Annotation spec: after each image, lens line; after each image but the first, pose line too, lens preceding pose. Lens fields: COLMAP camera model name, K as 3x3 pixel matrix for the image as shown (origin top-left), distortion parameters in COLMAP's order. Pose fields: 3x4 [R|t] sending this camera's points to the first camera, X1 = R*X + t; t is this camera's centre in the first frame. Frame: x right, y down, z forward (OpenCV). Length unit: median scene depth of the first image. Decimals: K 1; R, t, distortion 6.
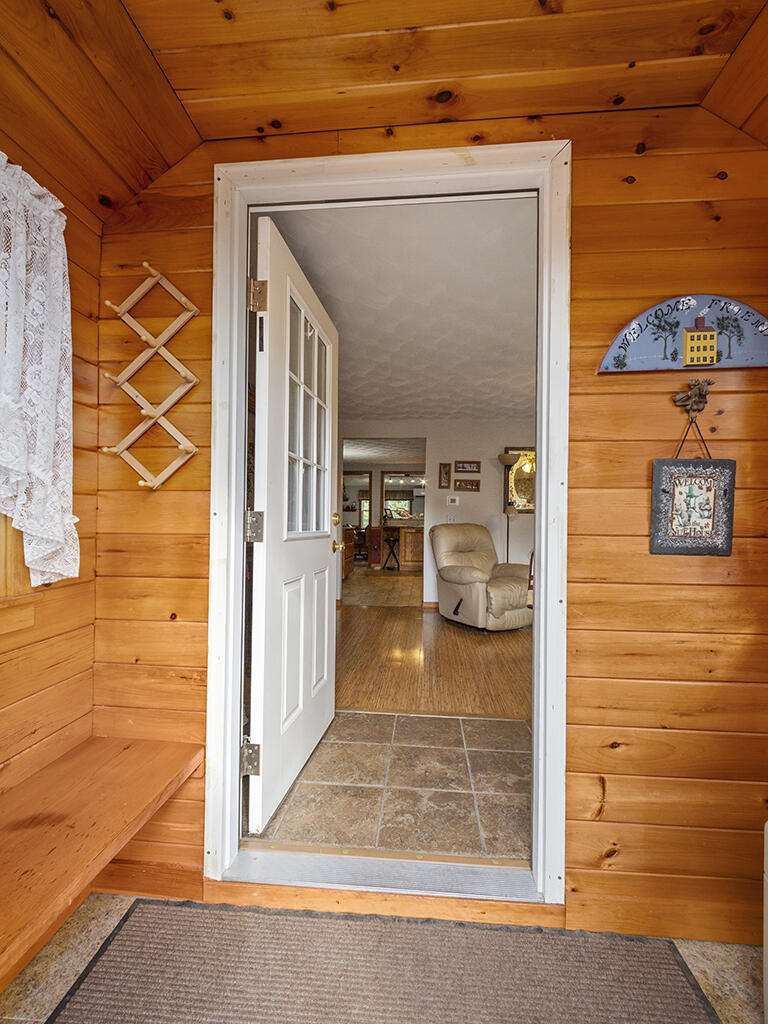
lens RADIAL K [[447.8, 0, 385.4], [0, 447.8, 517.0], [0, 0, 1]] dist [0.006274, 0.000007]
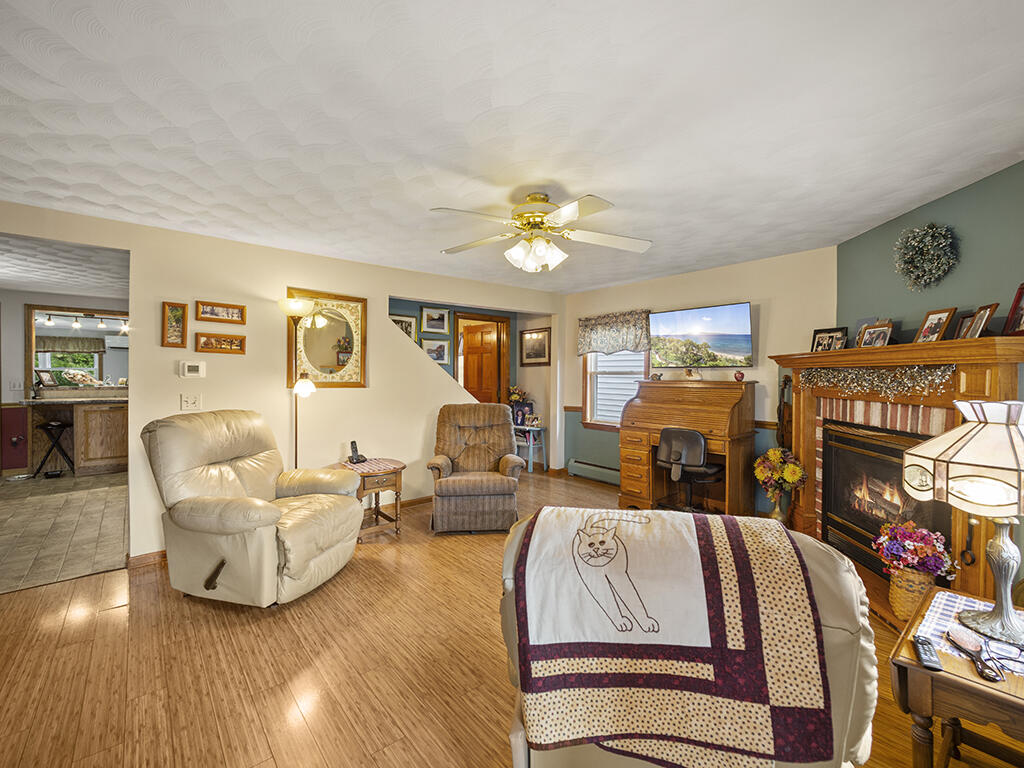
lens RADIAL K [[447.8, 0, 510.0], [0, 447.8, 382.5], [0, 0, 1]] dist [0.006274, 0.000007]
pose [[0.702814, -0.021354, 0.711053, 0.023989], [0.000495, 0.999564, 0.029530, -0.033879], [-0.711374, -0.020402, 0.702518, 0.281991]]
